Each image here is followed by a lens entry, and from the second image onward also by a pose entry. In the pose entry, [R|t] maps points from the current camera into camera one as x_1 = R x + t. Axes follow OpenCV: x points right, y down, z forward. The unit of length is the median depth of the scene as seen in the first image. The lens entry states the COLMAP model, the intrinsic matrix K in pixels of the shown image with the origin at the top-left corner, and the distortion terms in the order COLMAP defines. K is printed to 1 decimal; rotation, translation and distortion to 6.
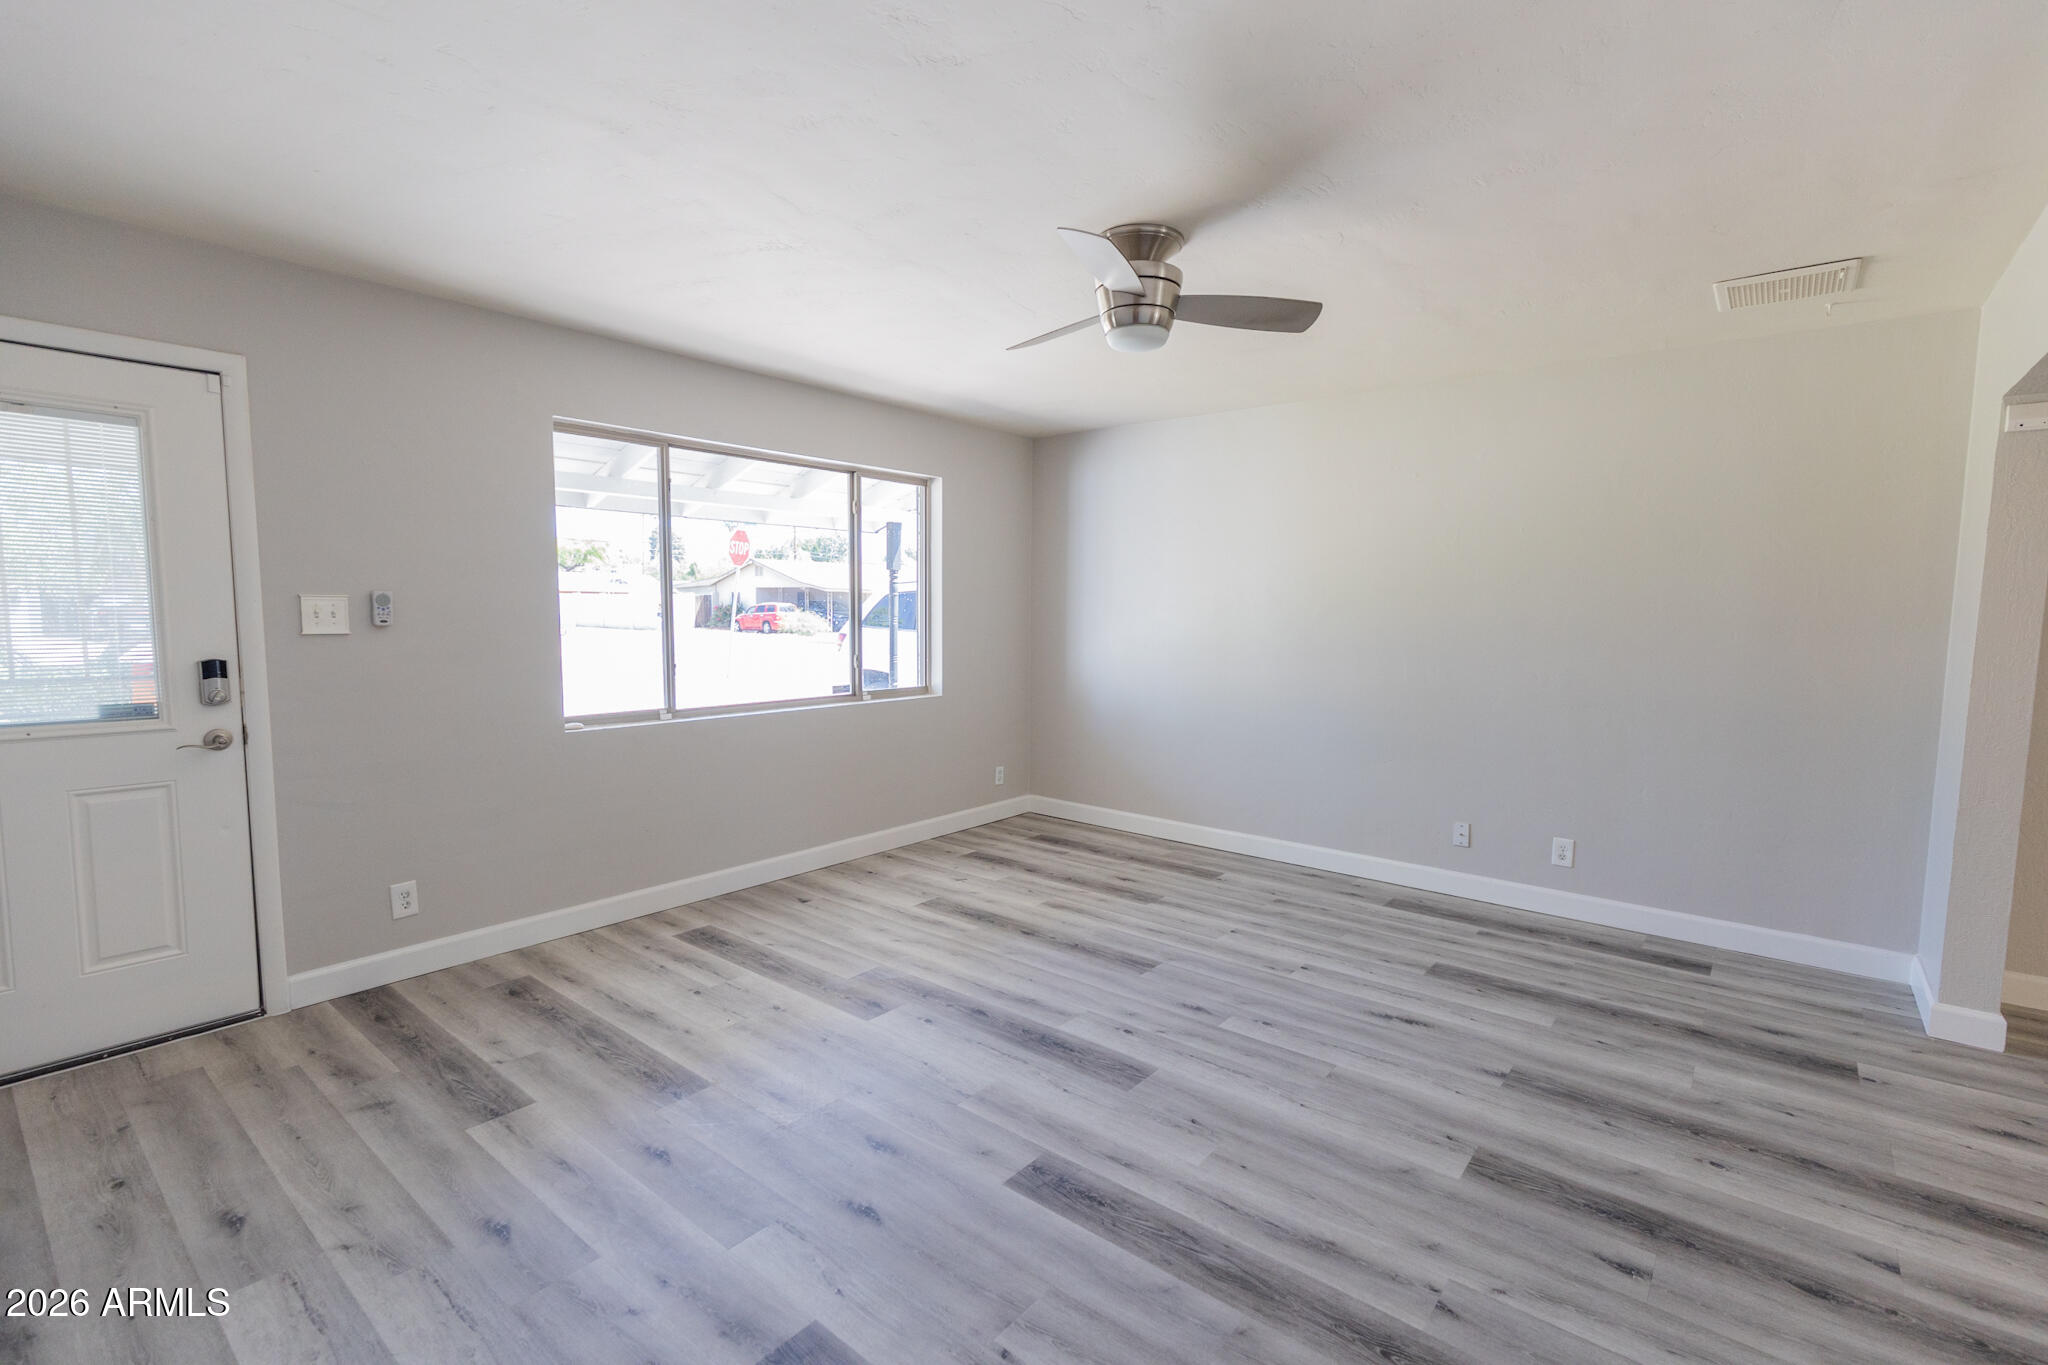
lens RADIAL K [[918.6, 0, 1035.5], [0, 918.6, 687.7], [0, 0, 1]] dist [0.004648, -0.000189]
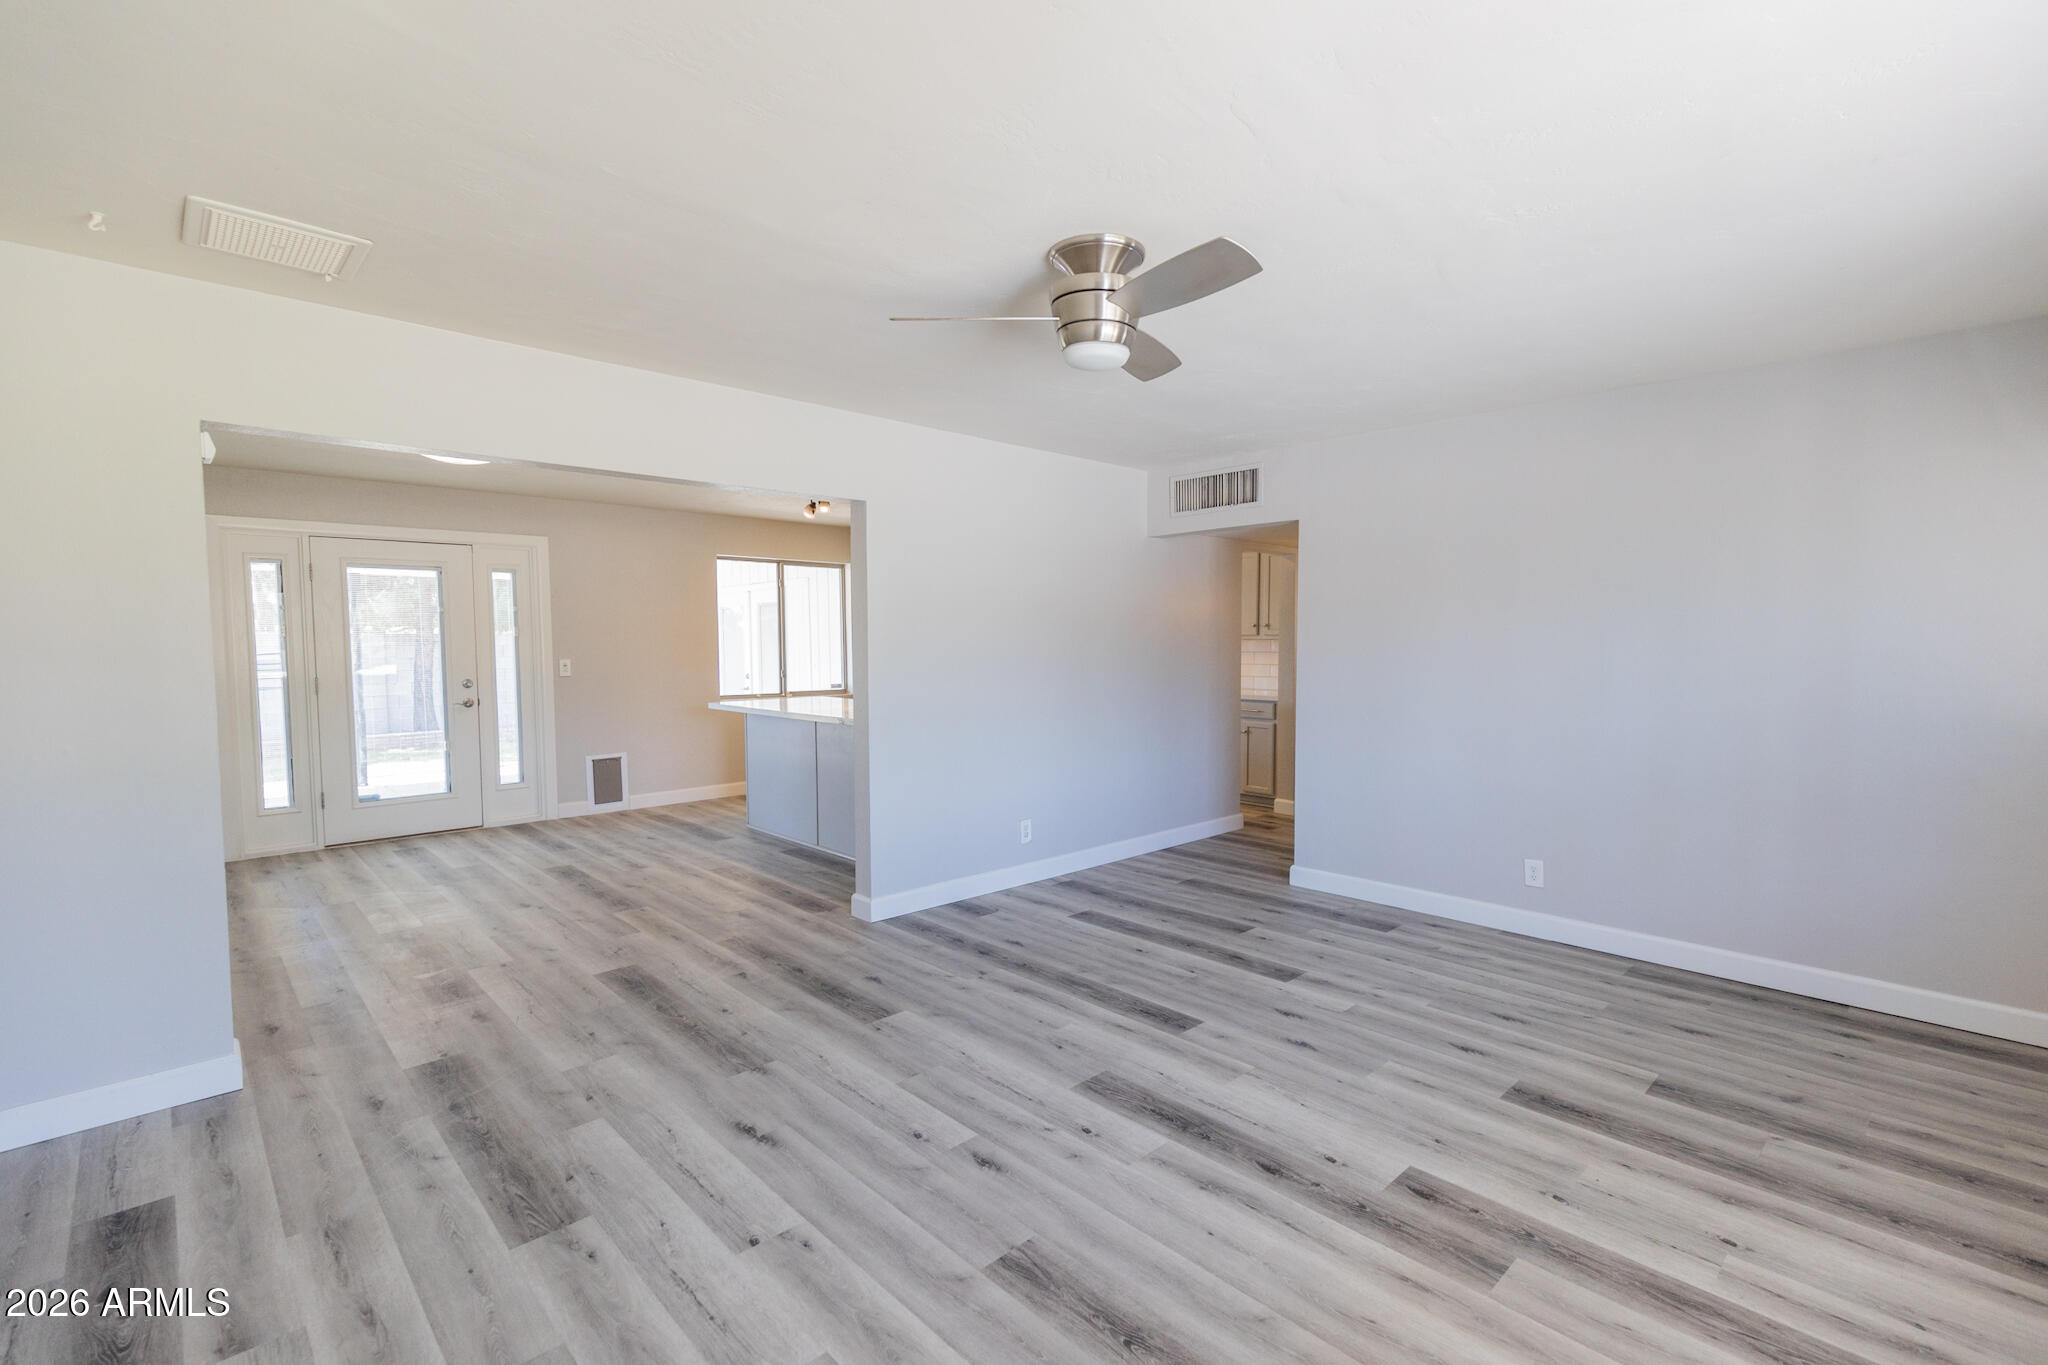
lens RADIAL K [[918.6, 0, 1035.5], [0, 918.6, 687.7], [0, 0, 1]] dist [0.004648, -0.000189]
pose [[-0.992643, -0.012516, 0.120427, 0.051912], [0.004775, 0.989822, 0.142229, -0.175357], [-0.120981, 0.141757, -0.982481, 1.908728]]
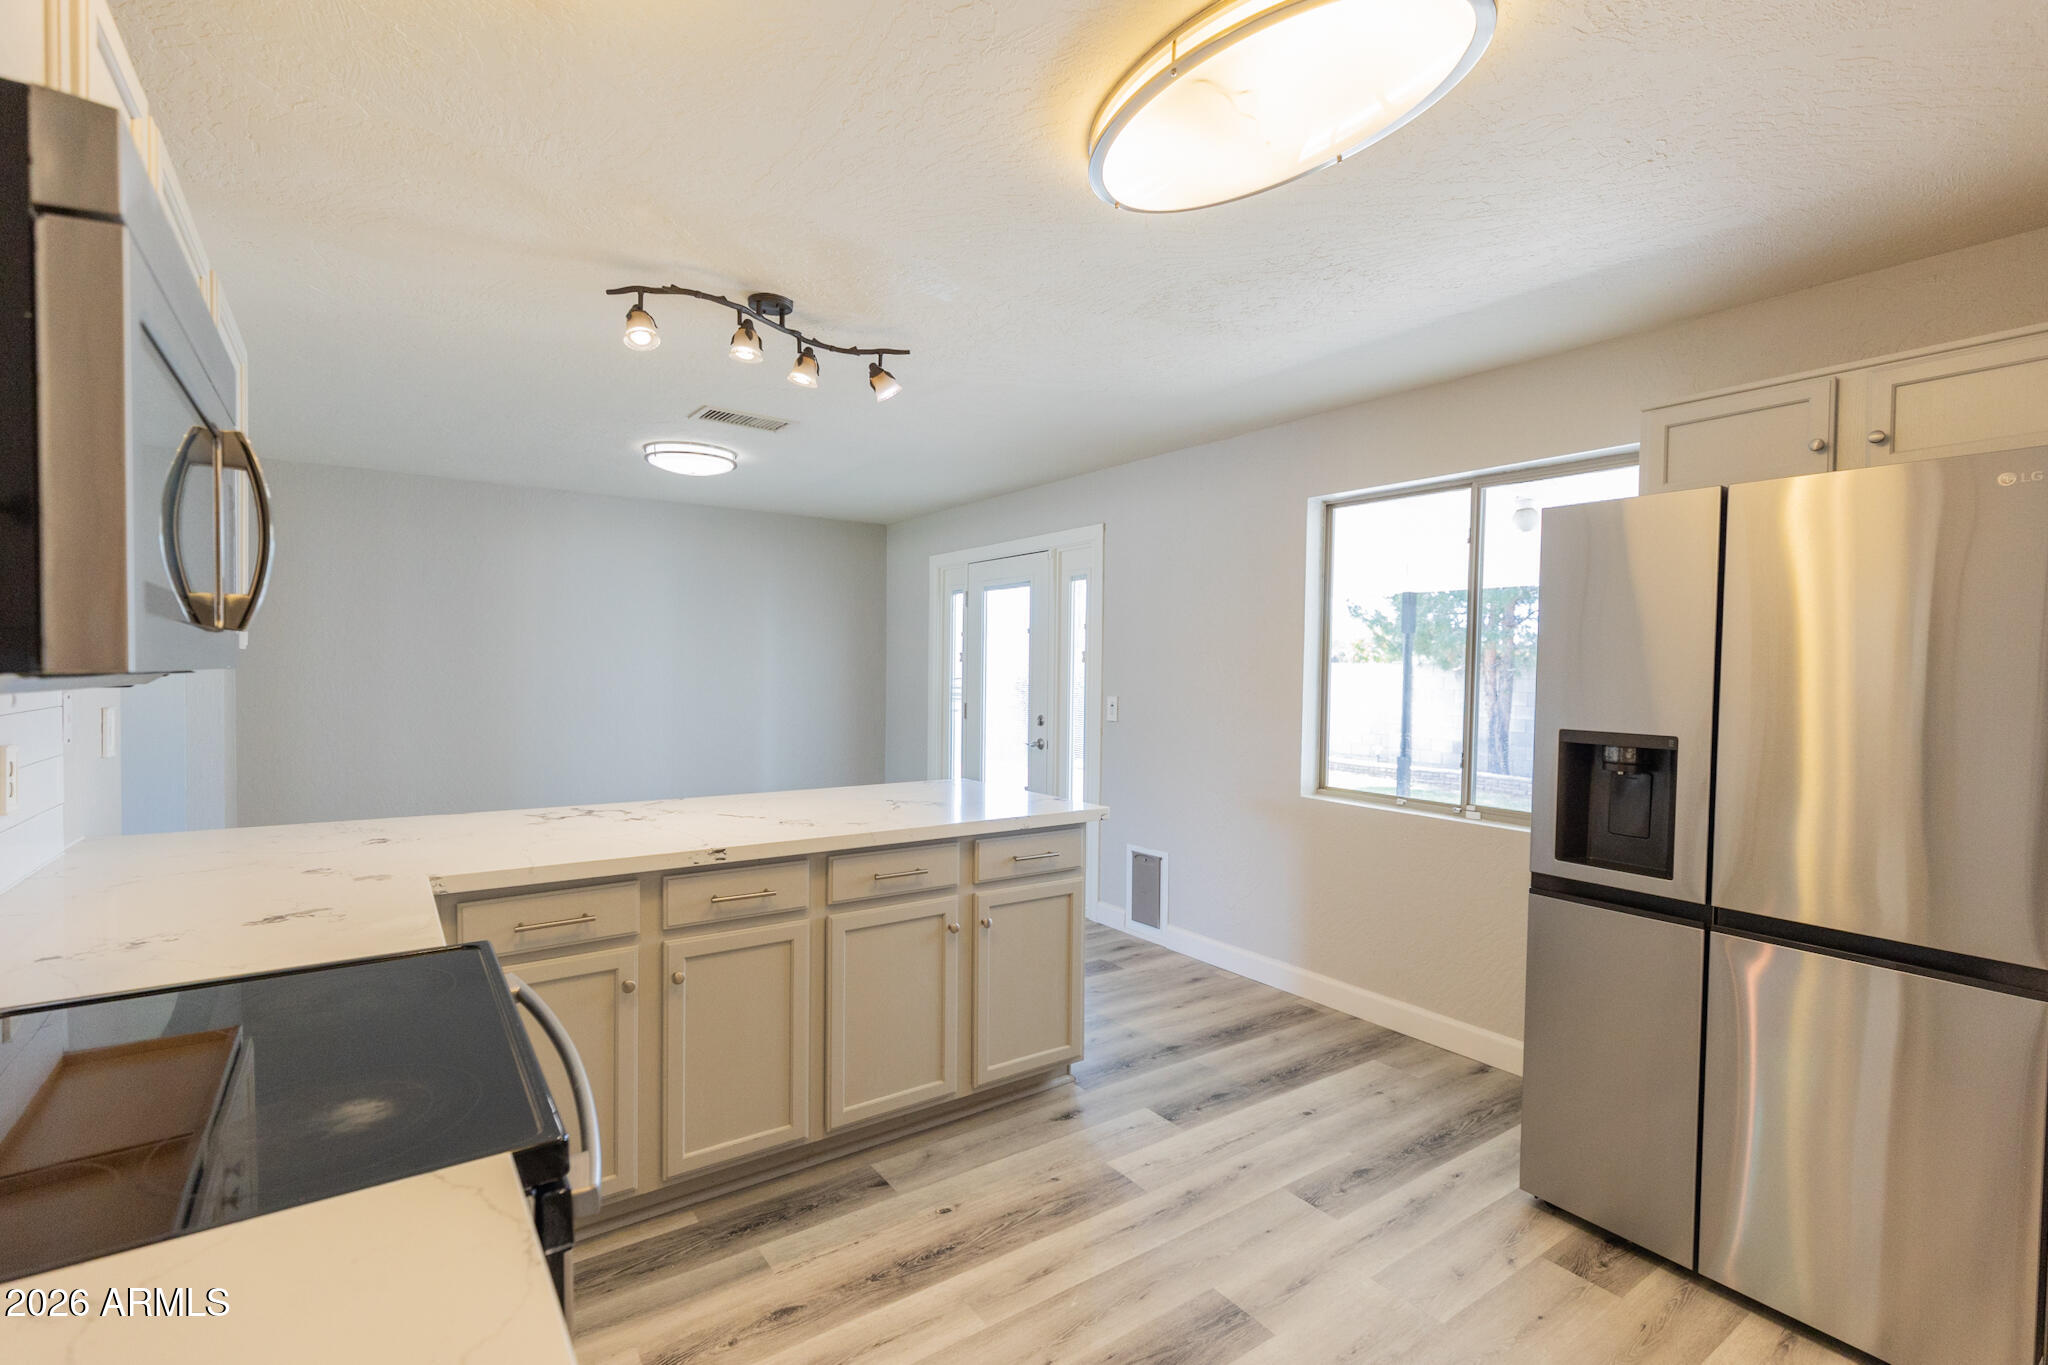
lens RADIAL K [[933.9, 0, 1034.7], [0, 933.9, 696.7], [0, 0, 1]] dist [0.011297, 0.000133]
pose [[0.267004, -0.038443, 0.962928, -0.105322], [0.074394, 0.997045, 0.019177, 0.057848], [-0.960820, 0.066515, 0.269075, -0.780415]]
